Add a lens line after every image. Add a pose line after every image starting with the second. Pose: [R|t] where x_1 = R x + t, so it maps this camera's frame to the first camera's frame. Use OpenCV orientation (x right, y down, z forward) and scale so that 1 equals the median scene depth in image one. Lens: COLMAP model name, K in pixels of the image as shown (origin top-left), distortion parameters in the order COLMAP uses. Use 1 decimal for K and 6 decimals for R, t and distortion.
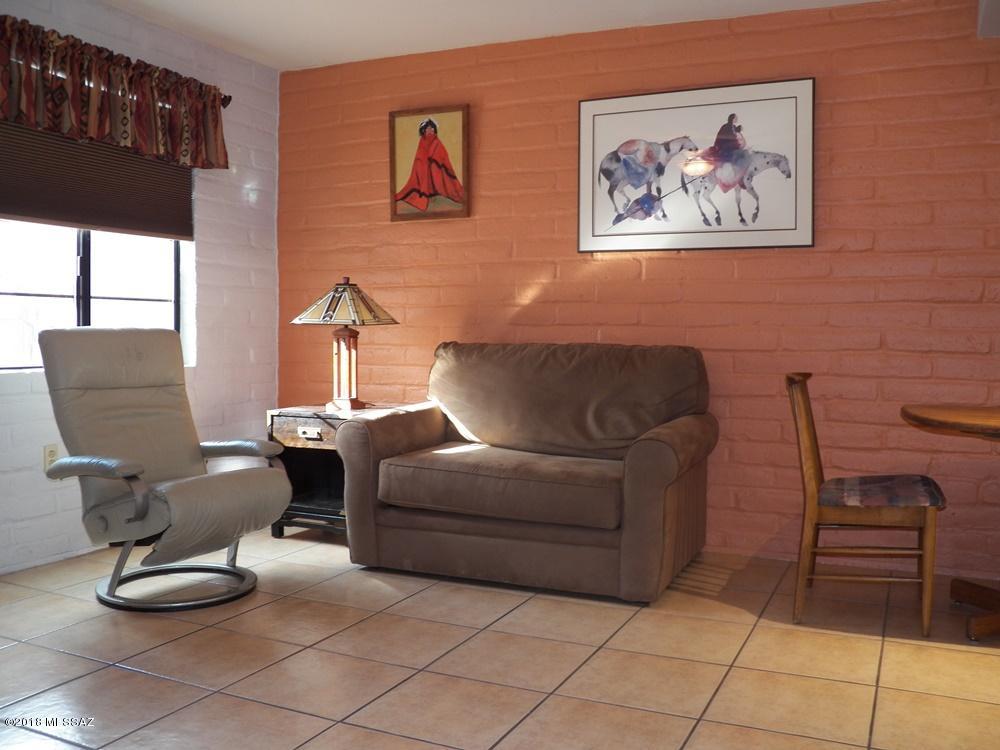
lens RADIAL K [[909.7, 0, 500.0], [0, 909.7, 375.0], [0, 0, 1]] dist [-0.137699, 0.105190]
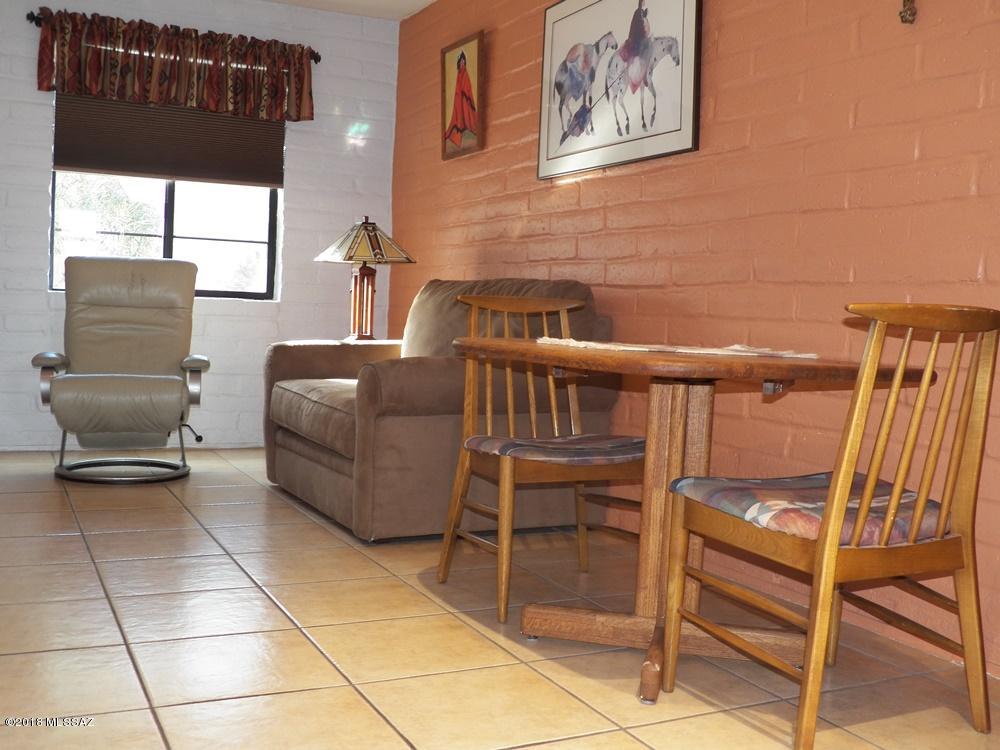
lens RADIAL K [[1036.9, 0, 500.0], [0, 1036.9, 375.0], [0, 0, 1]] dist [-0.097605, 0.034051]
pose [[0.788048, 0.063005, -0.612382, 0.718052], [-0.063903, 0.997747, 0.020420, 0.040041], [0.612289, 0.023041, 0.790298, 0.183669]]
